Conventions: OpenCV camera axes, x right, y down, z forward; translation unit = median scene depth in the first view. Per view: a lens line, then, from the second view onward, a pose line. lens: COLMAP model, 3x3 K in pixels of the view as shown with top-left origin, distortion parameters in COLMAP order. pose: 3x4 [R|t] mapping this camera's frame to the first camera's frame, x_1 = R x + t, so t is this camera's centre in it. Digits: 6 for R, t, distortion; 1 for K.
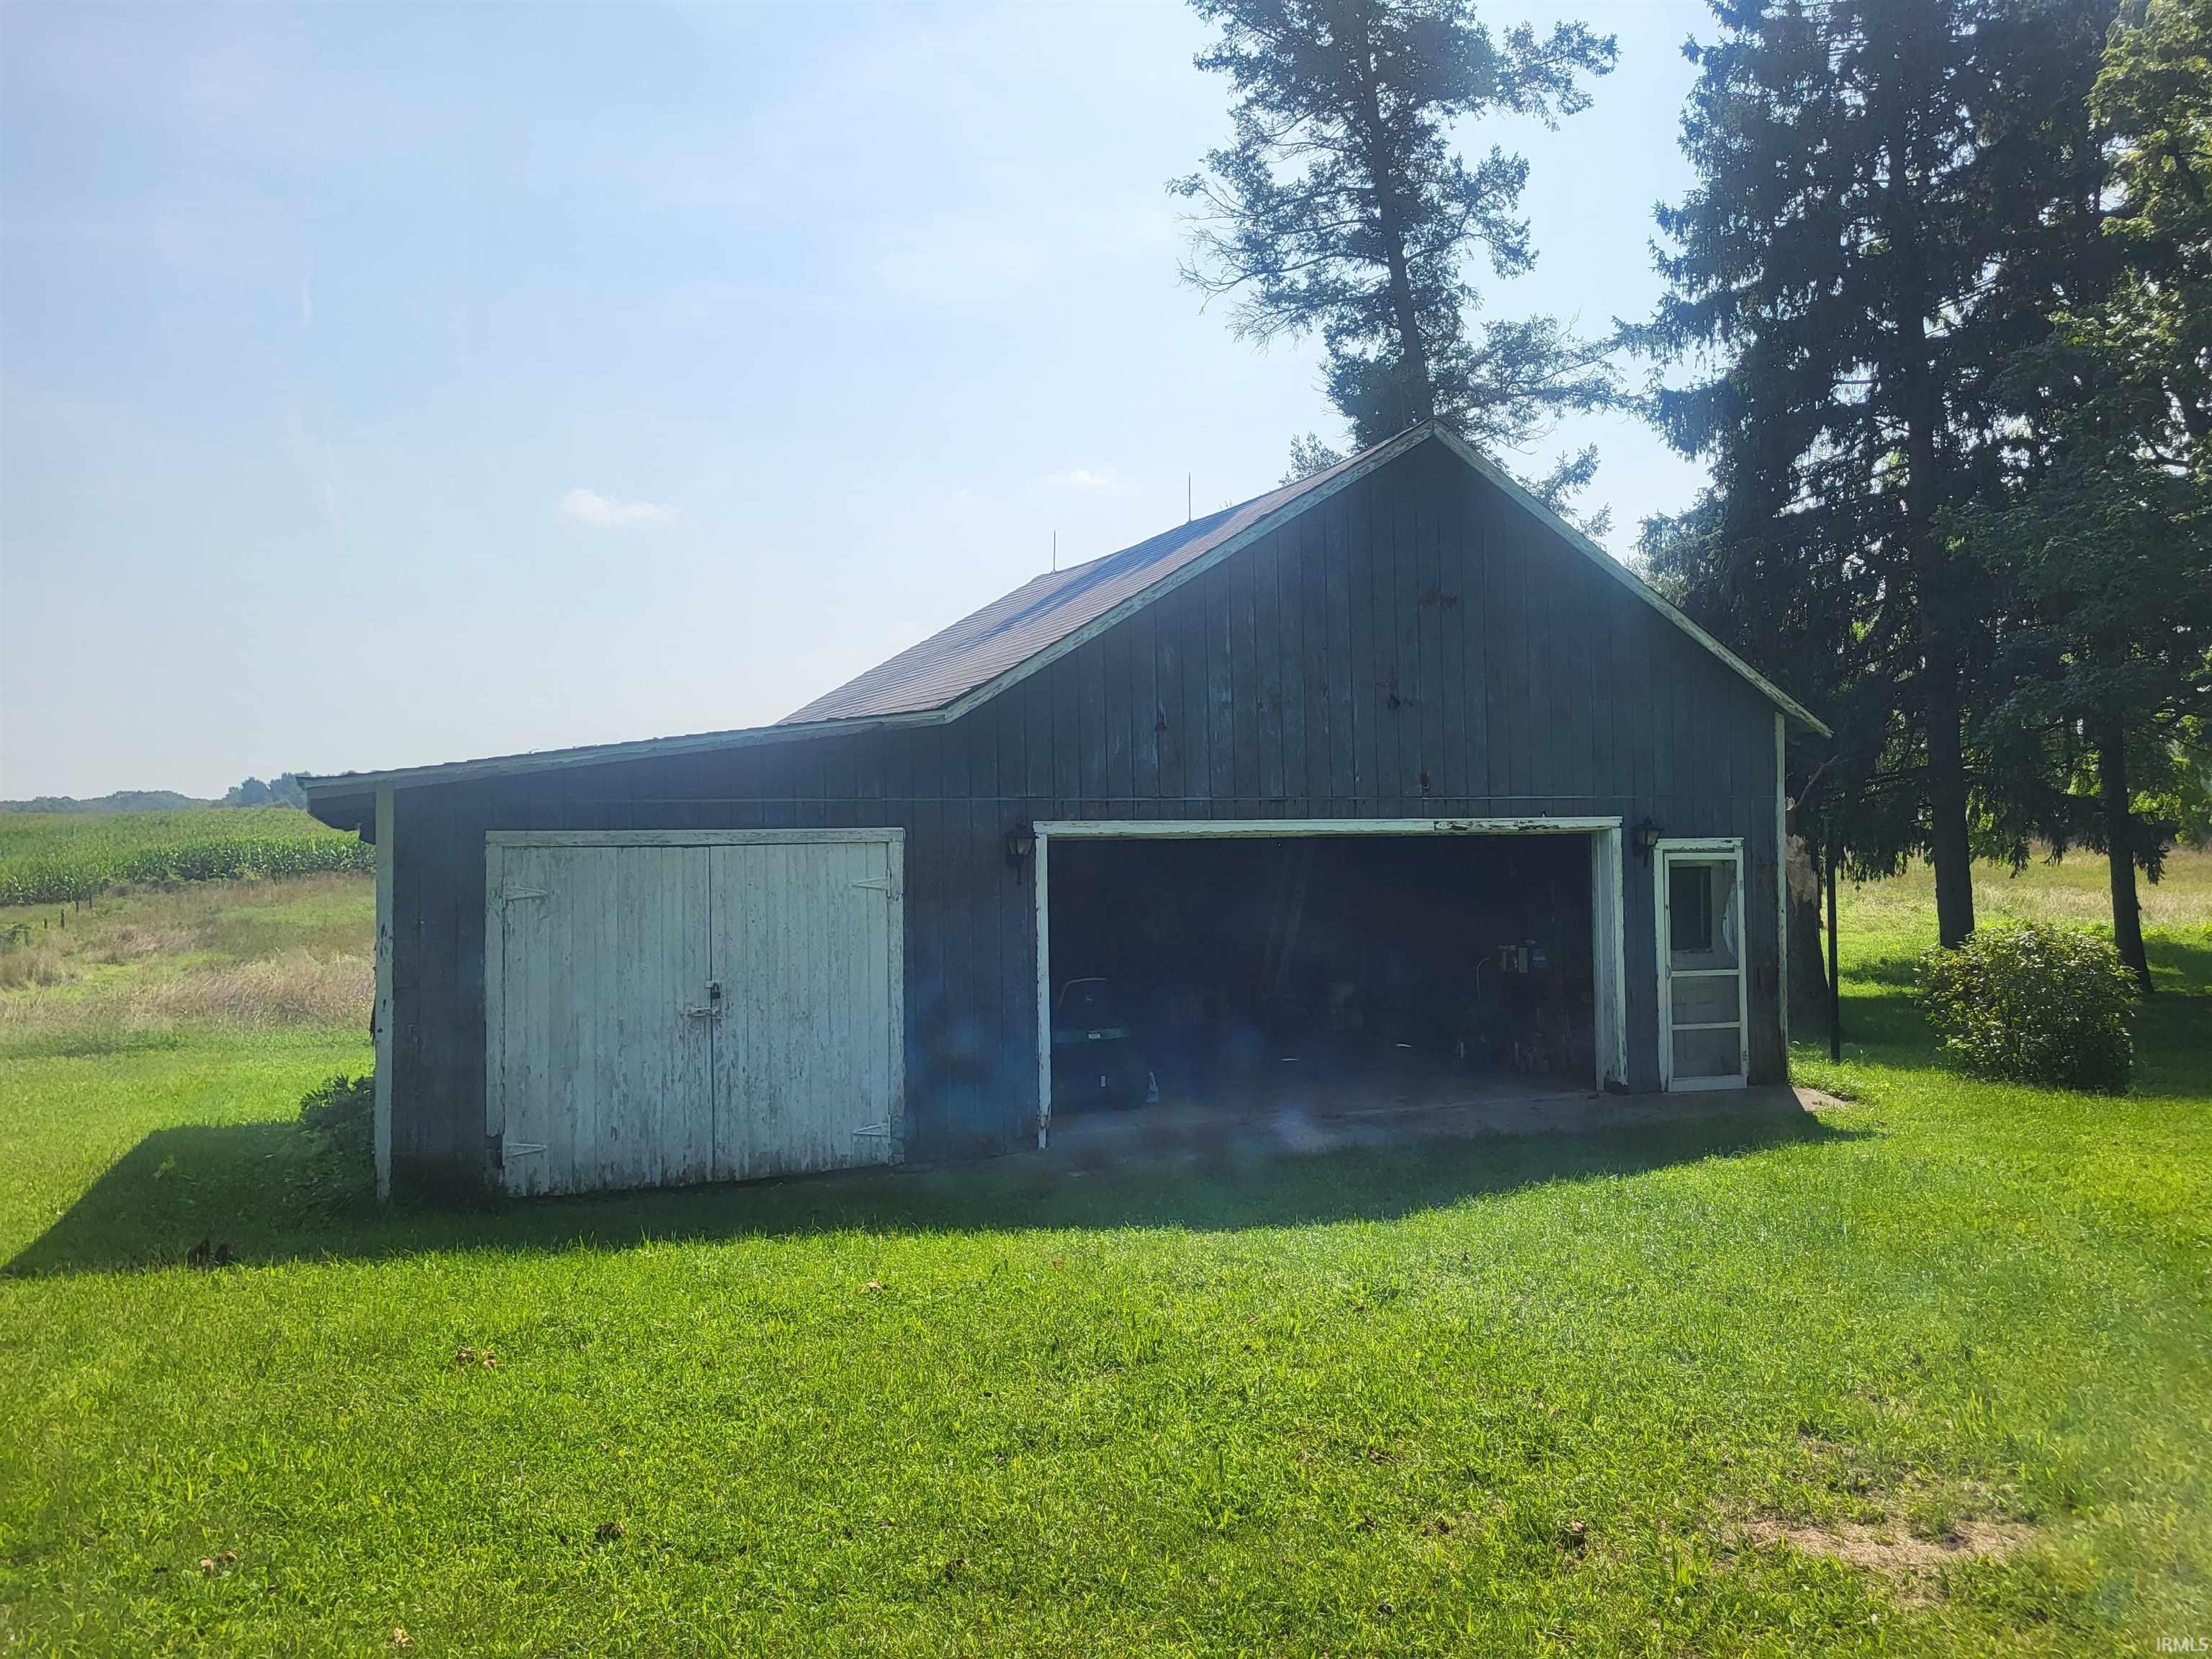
lens RADIAL K [[1646.2, 0, 1104.1], [0, 1646.2, 824.4], [0, 0, 1]] dist [-0.002903, -0.000490]
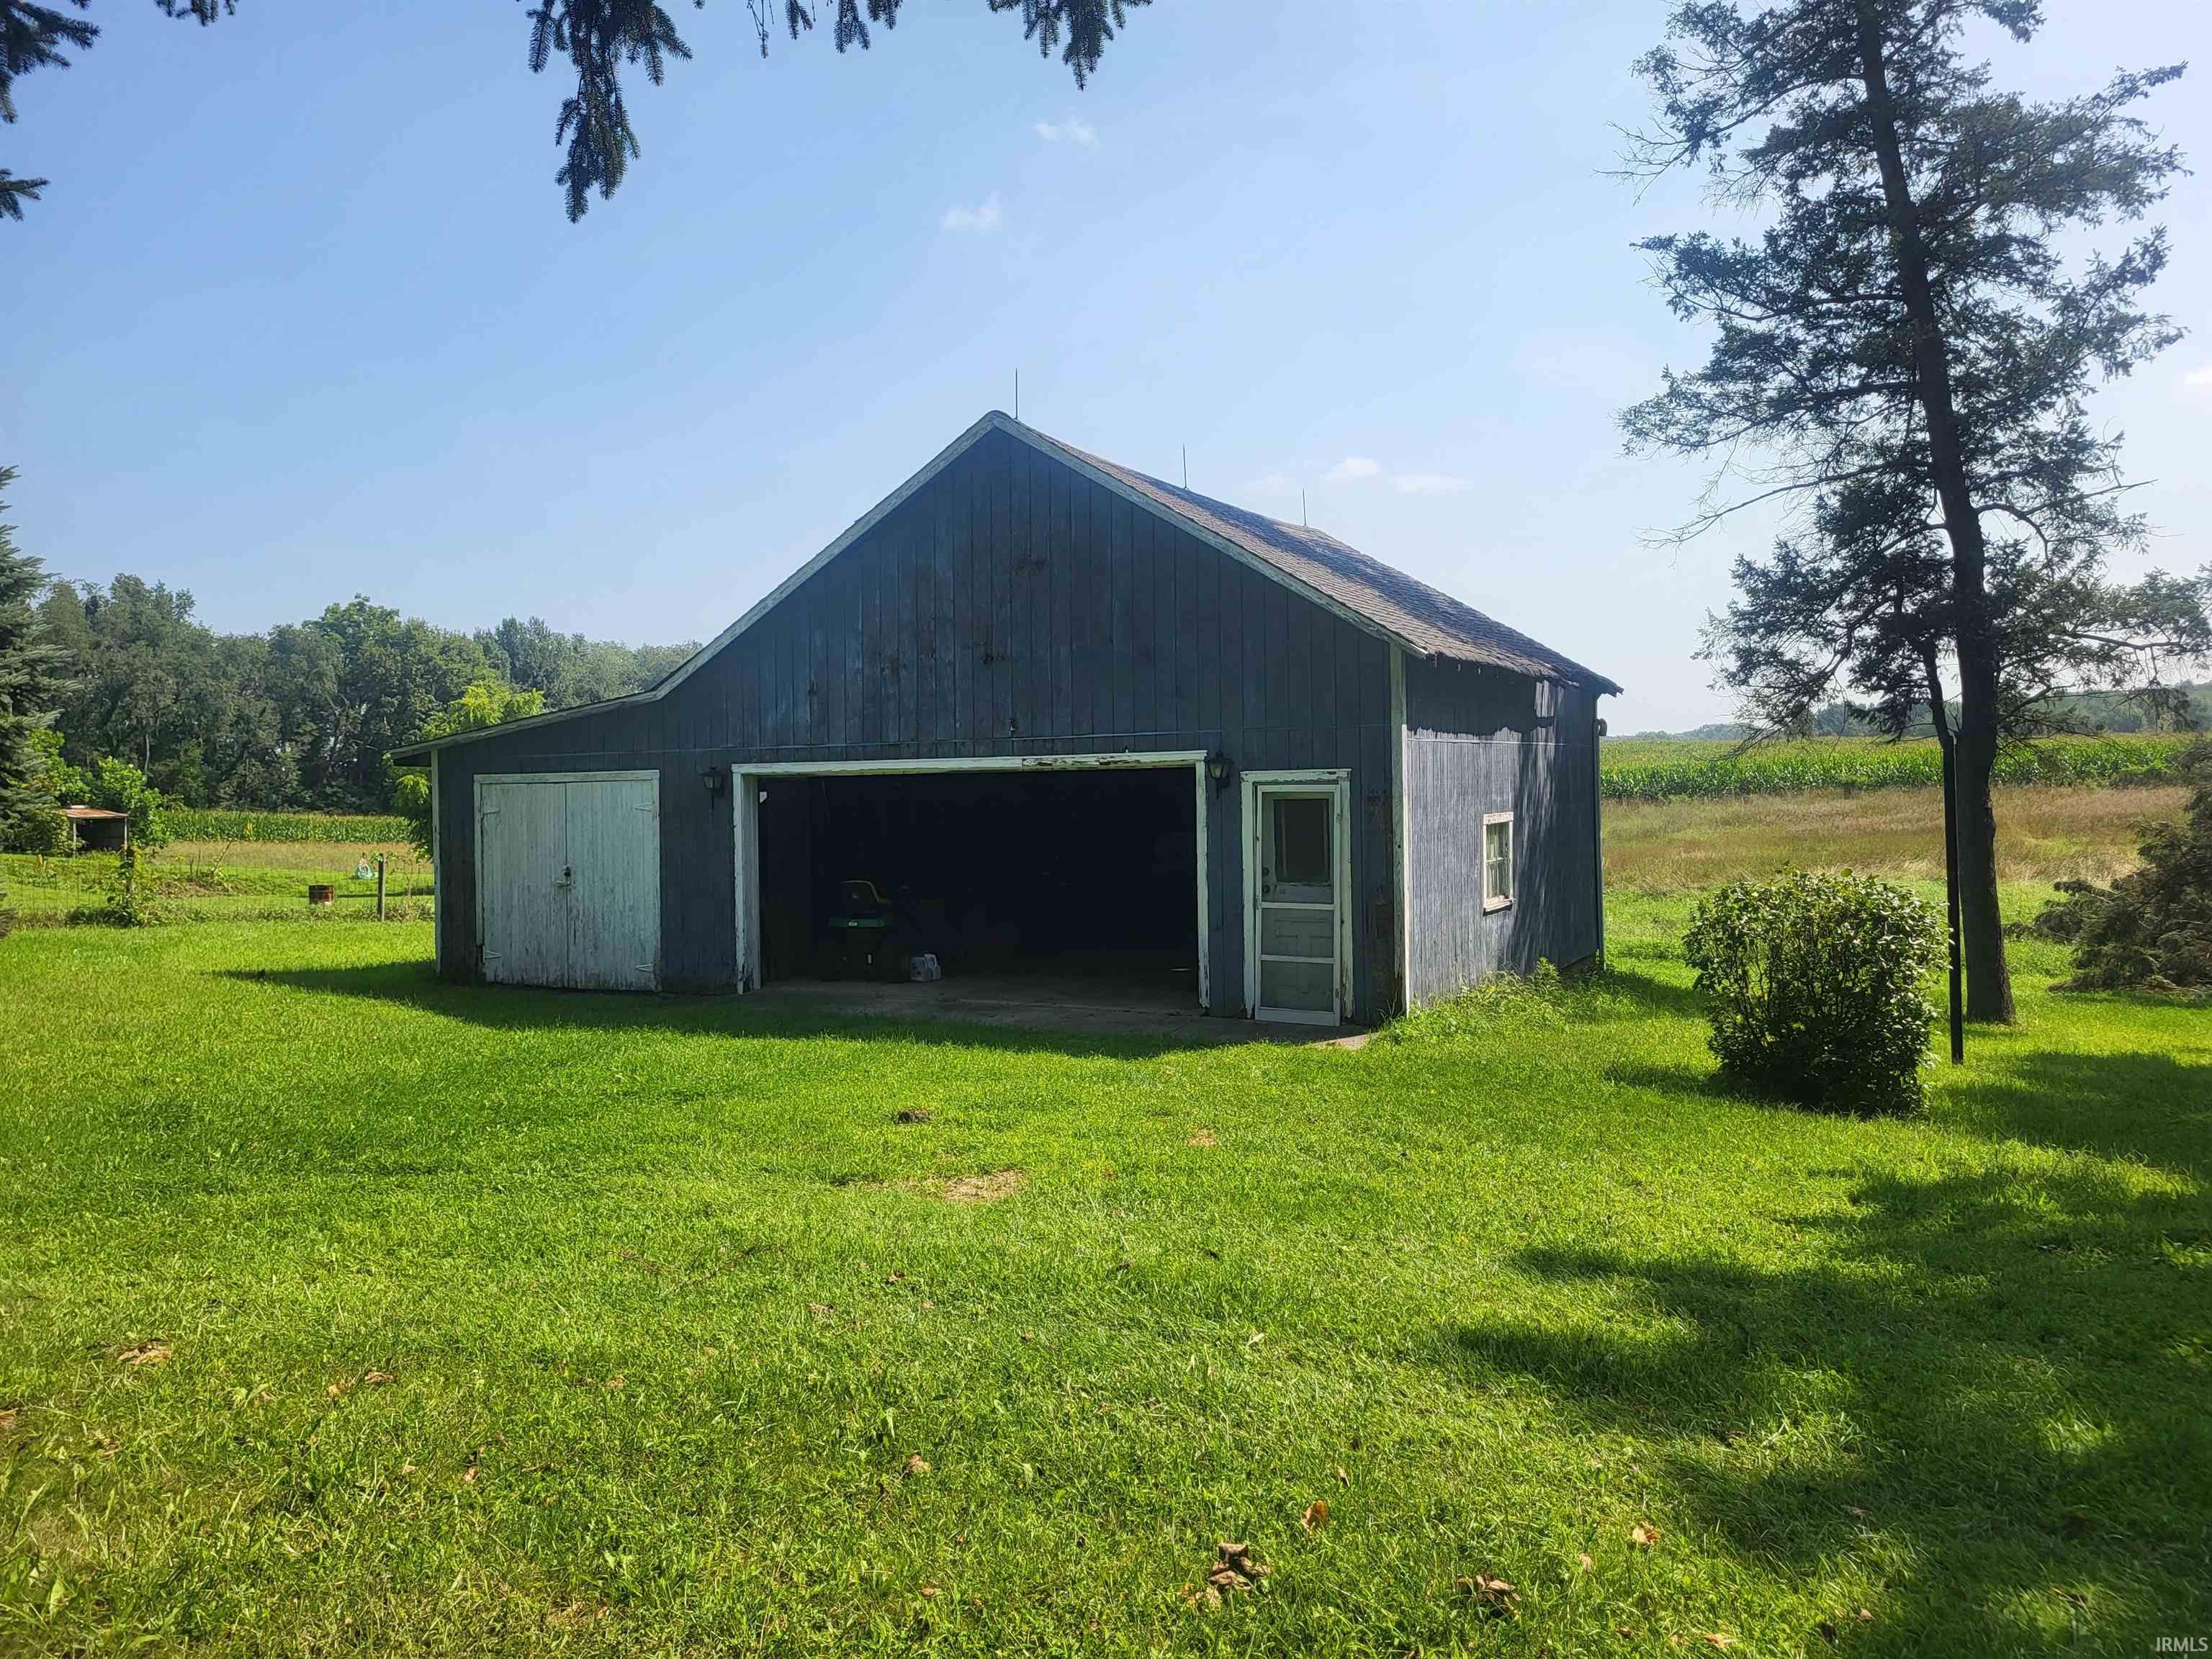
lens RADIAL K [[1646.2, 0, 1102.2], [0, 1646.2, 828.2], [0, 0, 1]] dist [-0.002903, -0.000490]
pose [[0.647180, 0.021110, -0.762045, 1.137035], [0.019039, 0.998857, 0.043839, -0.002630], [0.762099, -0.042880, 0.646039, 0.296645]]
